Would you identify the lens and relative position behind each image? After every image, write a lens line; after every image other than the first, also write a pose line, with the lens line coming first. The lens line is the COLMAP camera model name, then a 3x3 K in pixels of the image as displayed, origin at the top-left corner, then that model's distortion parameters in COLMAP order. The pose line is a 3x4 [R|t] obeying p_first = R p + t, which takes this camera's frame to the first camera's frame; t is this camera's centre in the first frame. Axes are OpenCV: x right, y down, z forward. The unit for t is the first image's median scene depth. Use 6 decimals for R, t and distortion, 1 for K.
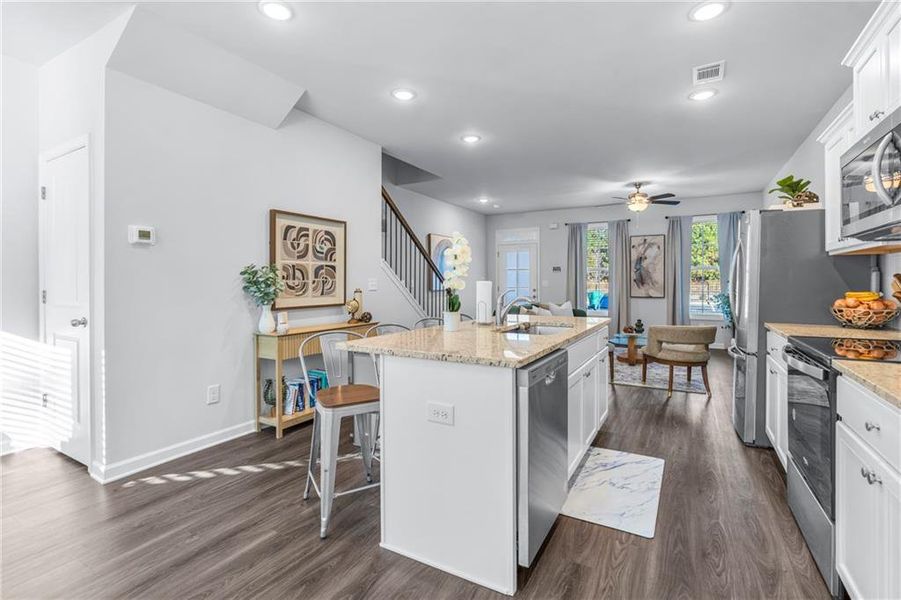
lens RADIAL K [[419.3, 0, 443.6], [0, 419.3, 283.8], [0, 0, 1]] dist [-0.009432, 0.003078]
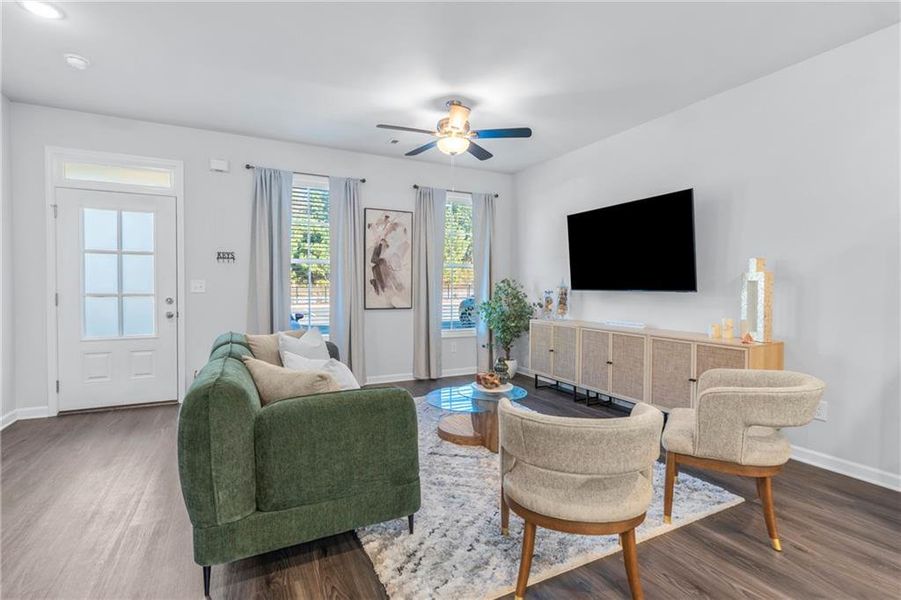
lens RADIAL K [[419.3, 0, 441.4], [0, 419.3, 296.5], [0, 0, 1]] dist [-0.009432, 0.003078]
pose [[0.546198, -0.014775, 0.837526, 0.000141], [-0.001844, 0.999821, 0.018841, 0.002749], [-0.837654, -0.011835, 0.546073, 0.764793]]
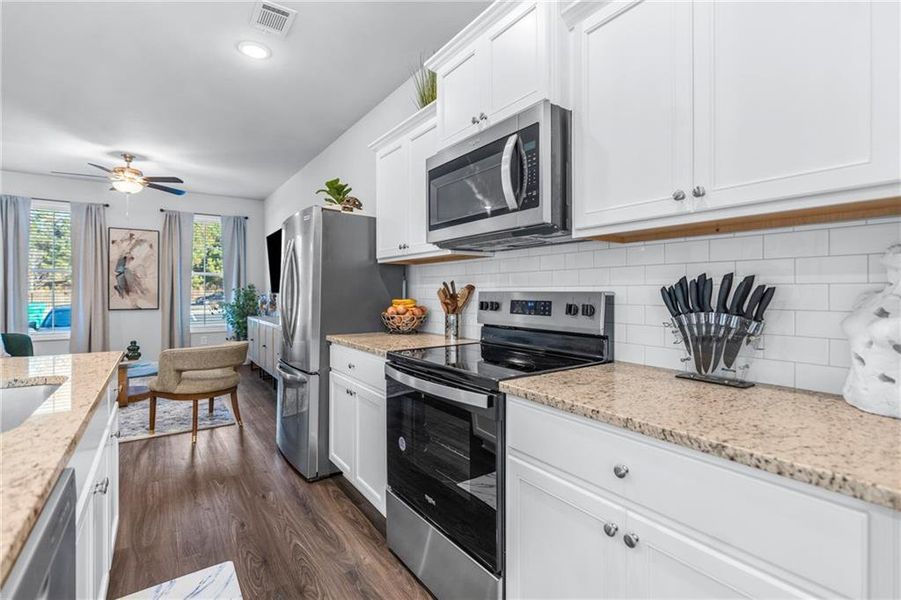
lens RADIAL K [[419.3, 0, 452.5], [0, 419.3, 290.9], [0, 0, 1]] dist [-0.009432, 0.003078]
pose [[0.411582, 0.002236, 0.911370, 0.034549], [0.000502, 0.999996, -0.002680, 0.000741], [-0.911373, 0.001561, 0.411579, 0.193032]]
